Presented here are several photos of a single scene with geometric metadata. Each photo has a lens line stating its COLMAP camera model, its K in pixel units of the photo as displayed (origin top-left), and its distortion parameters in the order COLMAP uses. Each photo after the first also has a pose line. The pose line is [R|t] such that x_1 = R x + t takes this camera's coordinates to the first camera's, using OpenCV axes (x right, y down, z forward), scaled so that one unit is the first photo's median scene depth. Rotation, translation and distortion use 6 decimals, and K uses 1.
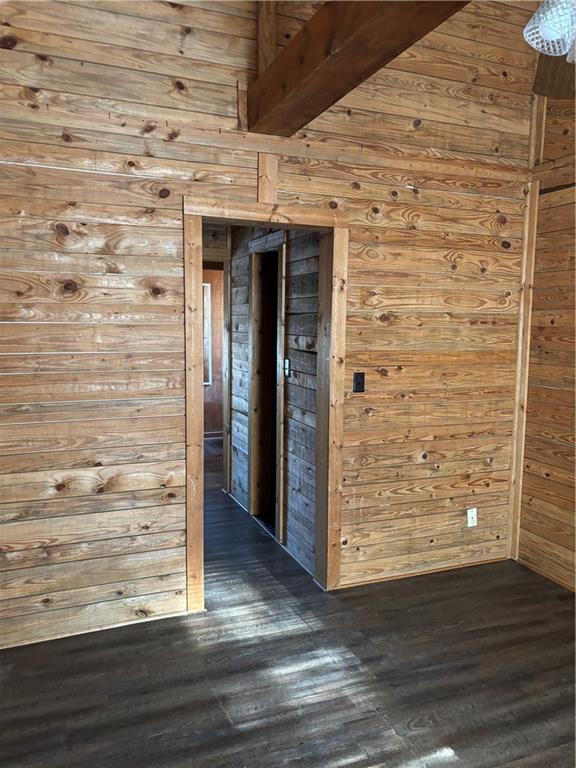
lens RADIAL K [[581.1, 0, 287.0], [0, 581.1, 388.4], [0, 0, 1]] dist [0.039571, -0.014296]
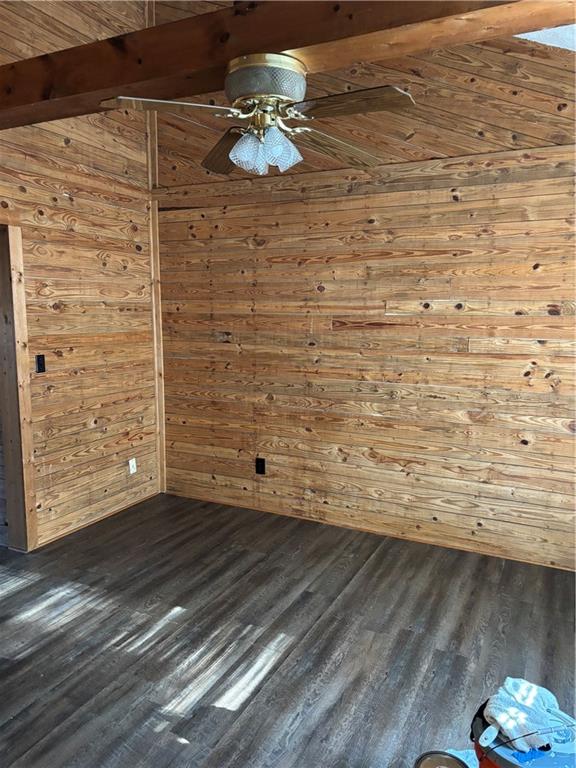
lens RADIAL K [[581.1, 0, 287.7], [0, 581.1, 383.0], [0, 0, 1]] dist [0.039571, -0.014296]
pose [[0.740877, -0.095616, 0.664799, -0.274053], [0.080384, 0.995323, 0.053571, 0.004622], [-0.666813, 0.013749, 0.745099, -0.167014]]
